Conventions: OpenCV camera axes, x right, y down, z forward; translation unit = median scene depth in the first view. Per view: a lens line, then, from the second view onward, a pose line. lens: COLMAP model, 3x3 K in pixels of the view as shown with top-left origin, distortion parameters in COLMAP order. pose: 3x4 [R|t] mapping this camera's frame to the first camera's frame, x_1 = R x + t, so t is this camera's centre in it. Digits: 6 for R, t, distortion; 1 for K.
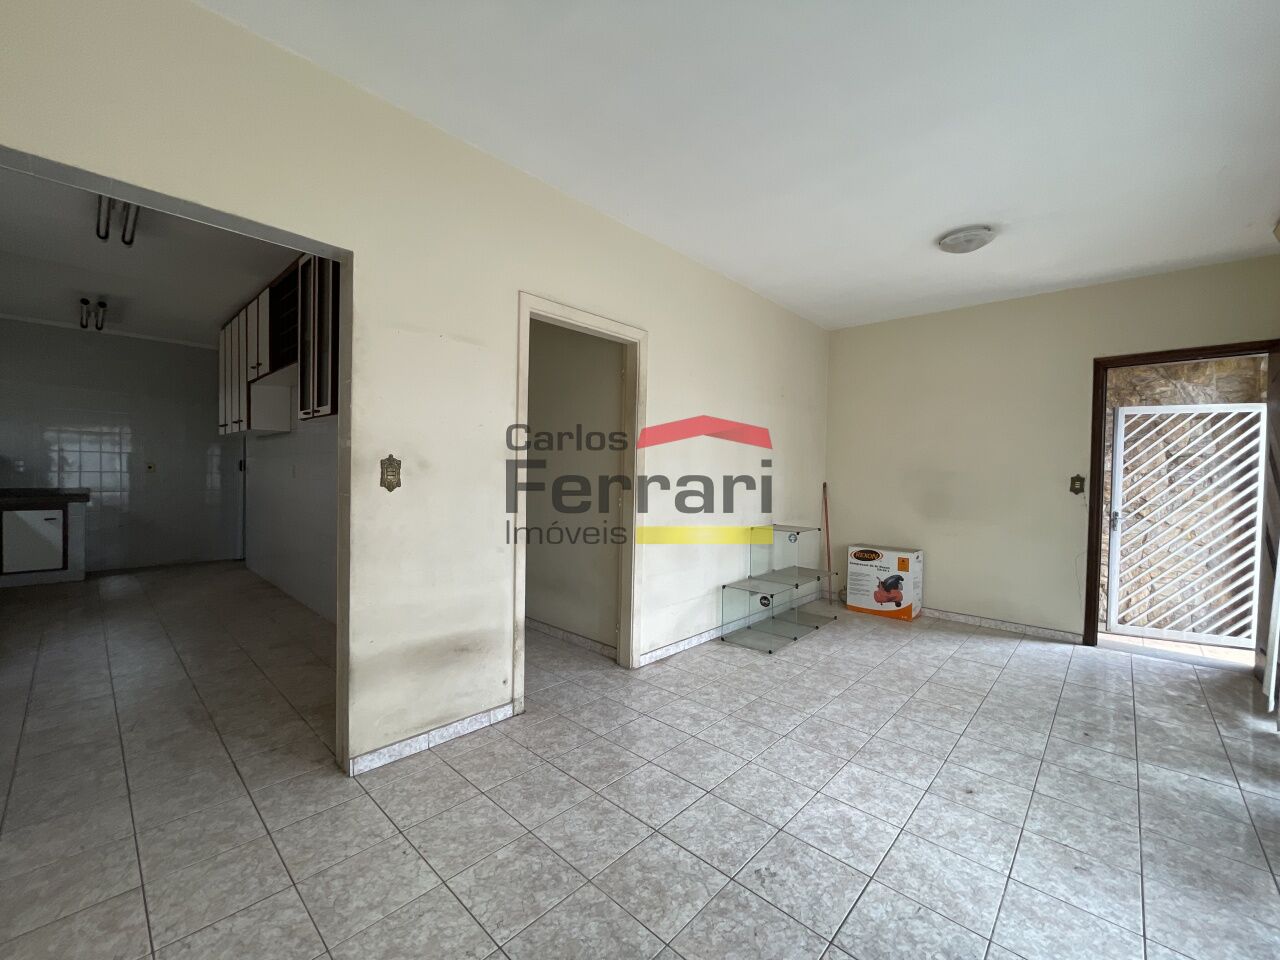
lens RADIAL K [[517.7, 0, 646.2], [0, 517.7, 487.3], [0, 0, 1]] dist [-0.002622, 0.001144]
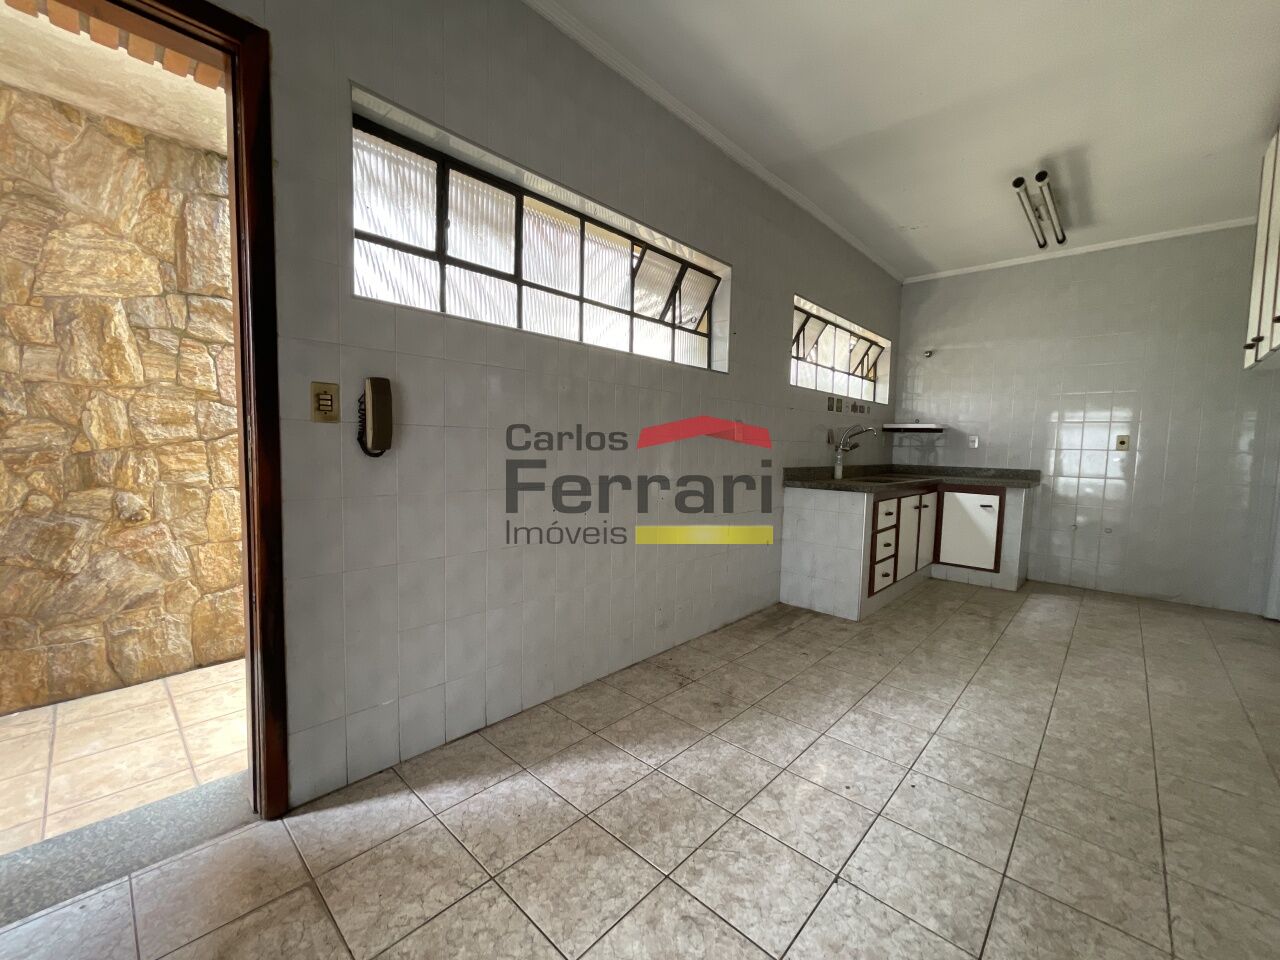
lens RADIAL K [[517.7, 0, 645.3], [0, 517.7, 485.5], [0, 0, 1]] dist [-0.002622, 0.001144]
pose [[0.001276, 0.058972, -0.998259, -0.347438], [-0.042842, 0.997346, 0.058863, 0.004797], [0.999081, 0.042692, 0.003799, 0.458661]]
